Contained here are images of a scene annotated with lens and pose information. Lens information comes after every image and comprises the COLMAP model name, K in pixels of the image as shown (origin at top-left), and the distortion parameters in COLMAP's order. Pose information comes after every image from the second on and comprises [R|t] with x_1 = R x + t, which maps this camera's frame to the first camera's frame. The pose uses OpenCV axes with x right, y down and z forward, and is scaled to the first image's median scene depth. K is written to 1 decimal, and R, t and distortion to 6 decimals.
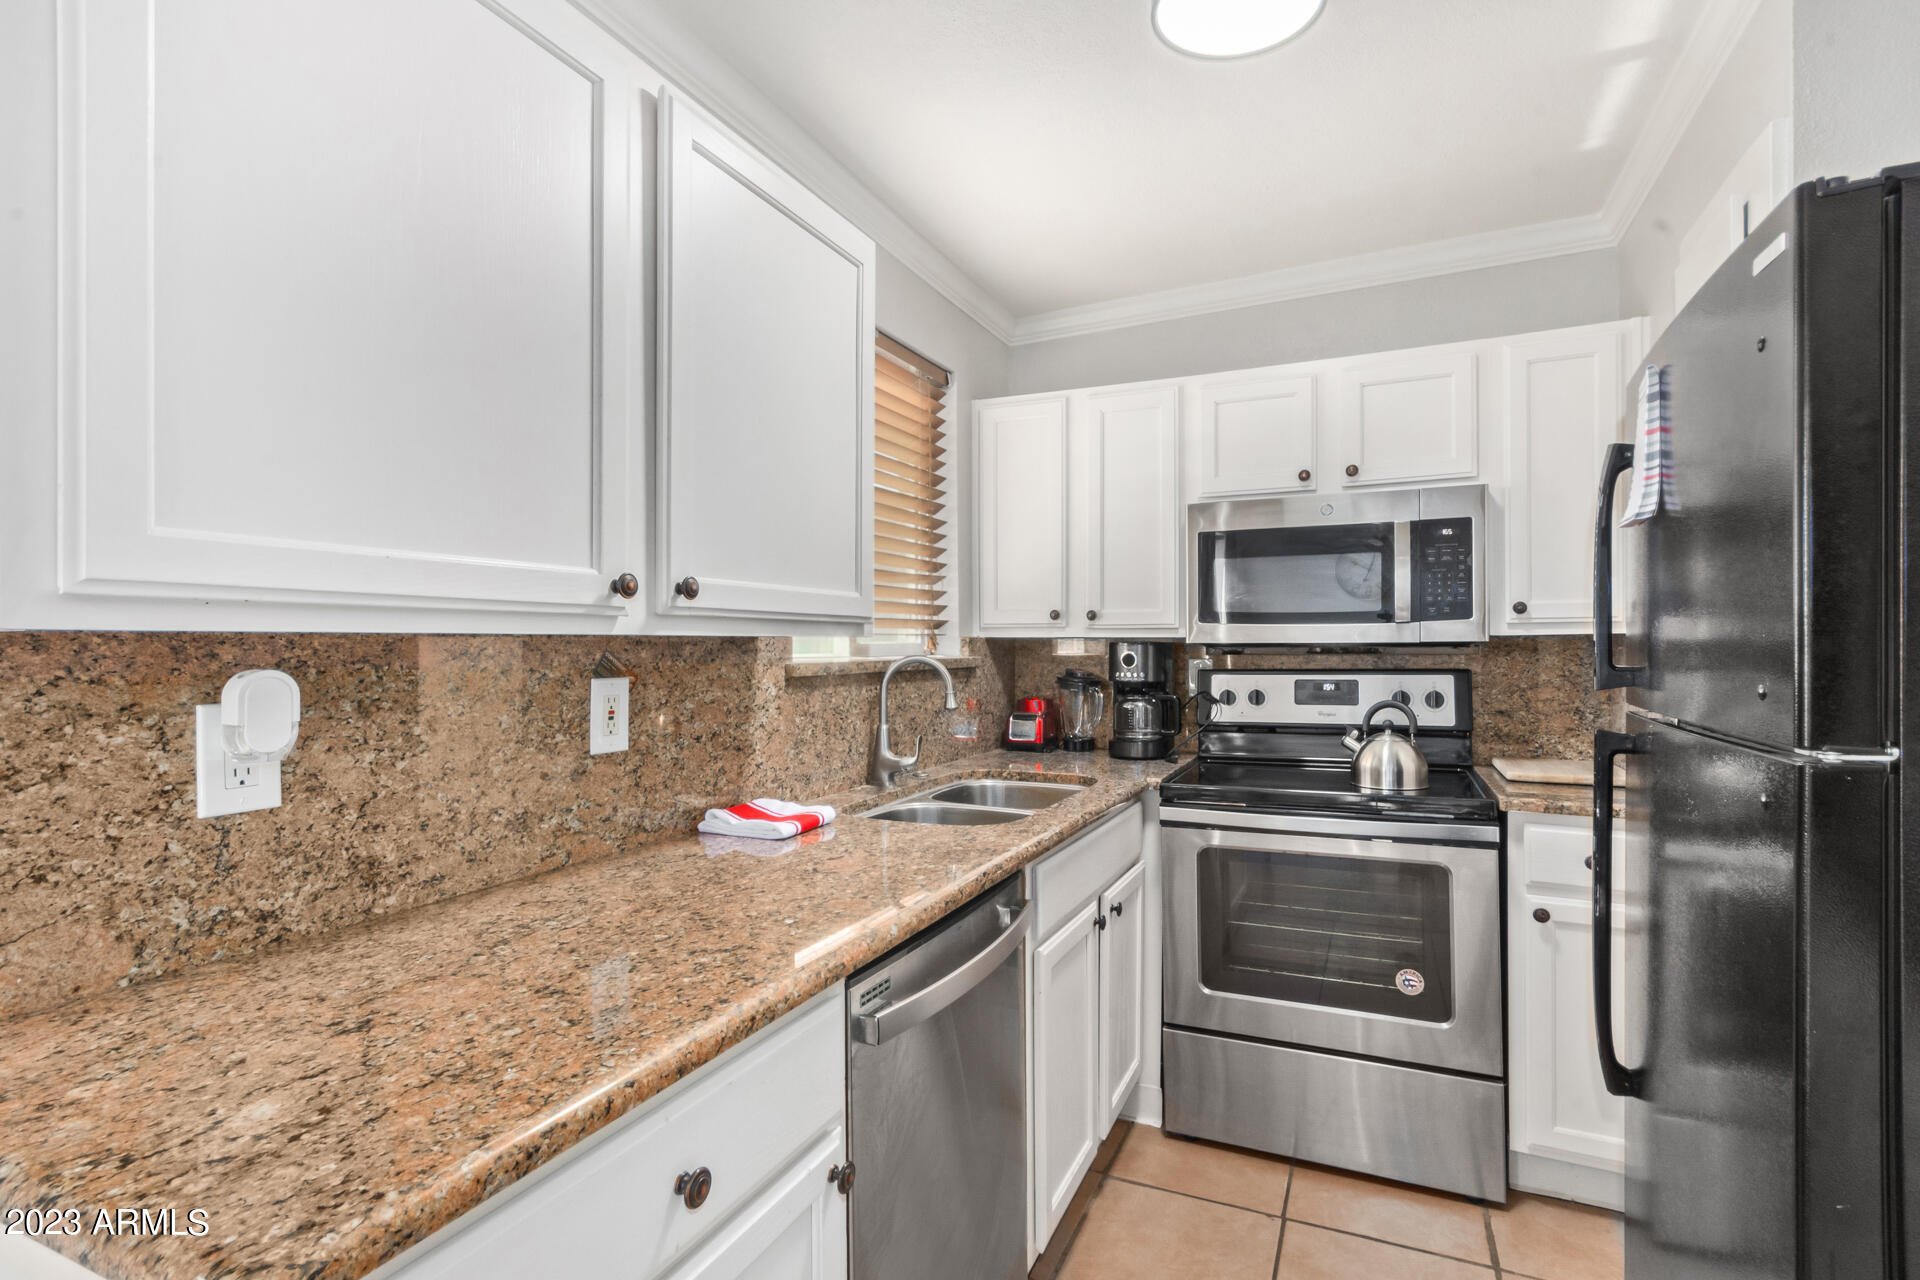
lens RADIAL K [[902.6, 0, 961.9], [0, 902.6, 637.2], [0, 0, 1]] dist [0.001289, 0.000505]
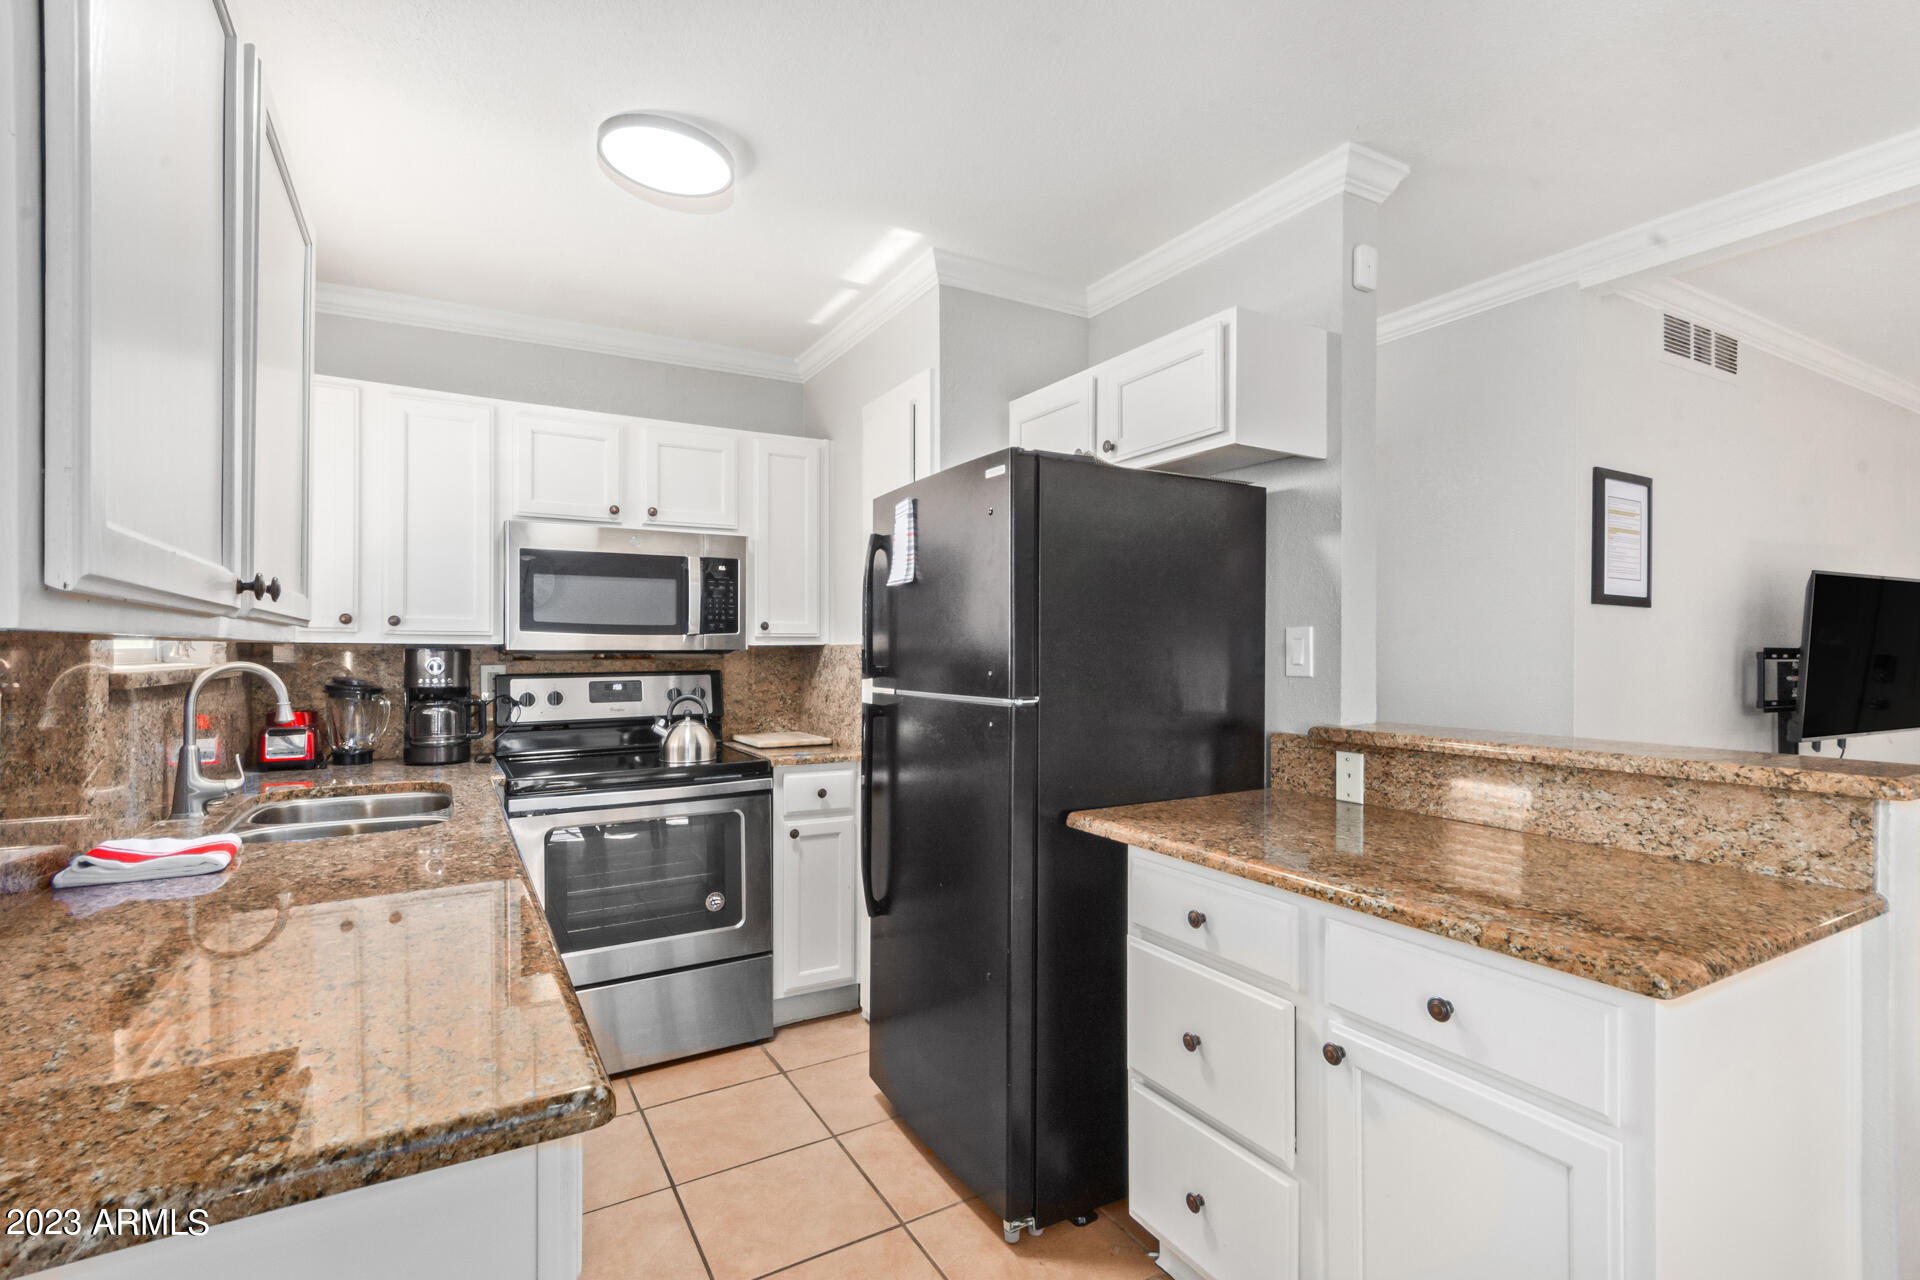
lens RADIAL K [[902.6, 0, 960.1], [0, 902.6, 648.7], [0, 0, 1]] dist [0.001289, 0.000505]
pose [[0.576242, 0.005948, 0.817257, -0.346301], [-0.010238, 0.999948, -0.000059, -0.000099], [-0.817215, -0.008333, 0.576273, -0.065744]]
